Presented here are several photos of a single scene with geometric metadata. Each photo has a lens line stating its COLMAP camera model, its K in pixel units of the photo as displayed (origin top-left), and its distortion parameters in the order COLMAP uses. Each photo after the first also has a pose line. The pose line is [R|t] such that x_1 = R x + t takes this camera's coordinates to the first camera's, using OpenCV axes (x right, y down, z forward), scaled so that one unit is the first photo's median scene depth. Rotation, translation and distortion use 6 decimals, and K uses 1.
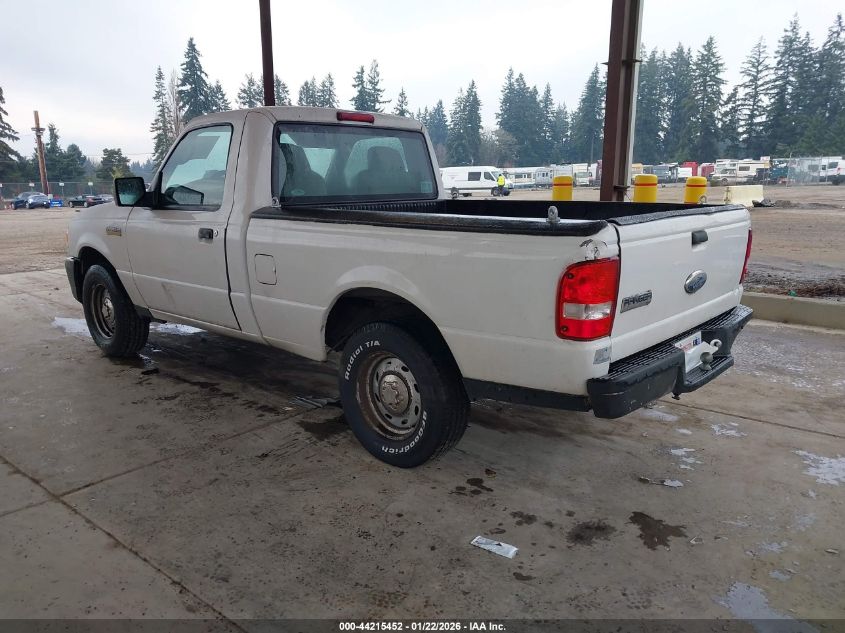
lens RADIAL K [[663.7, 0, 422.5], [0, 663.7, 316.5], [0, 0, 1]] dist [0.004560, 0.002660]
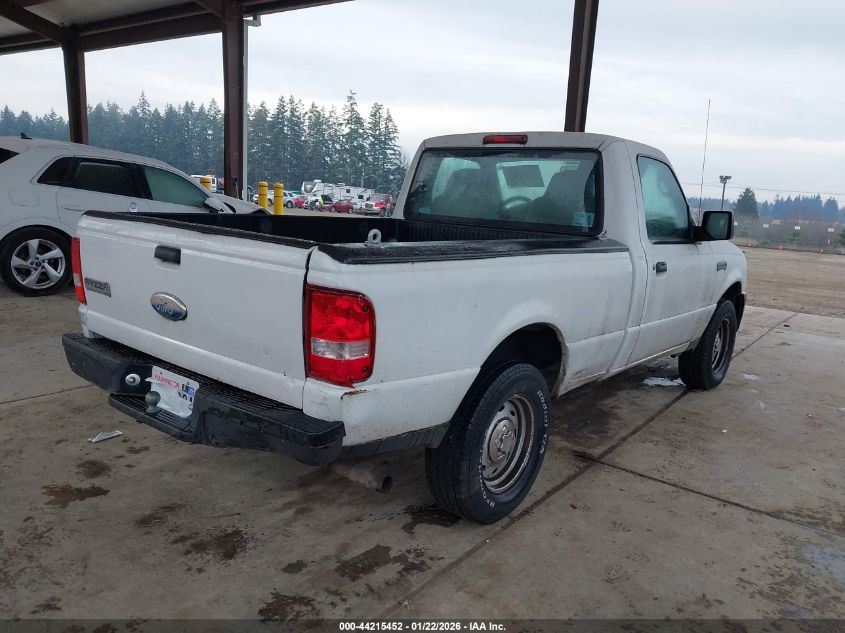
lens RADIAL K [[663.7, 0, 422.5], [0, 663.7, 316.5], [0, 0, 1]] dist [0.004560, 0.002660]
pose [[0.032210, 0.182316, -0.982712, 1.065044], [-0.261934, 0.950397, 0.167736, -0.227135], [0.964548, 0.252003, 0.078368, 1.061755]]
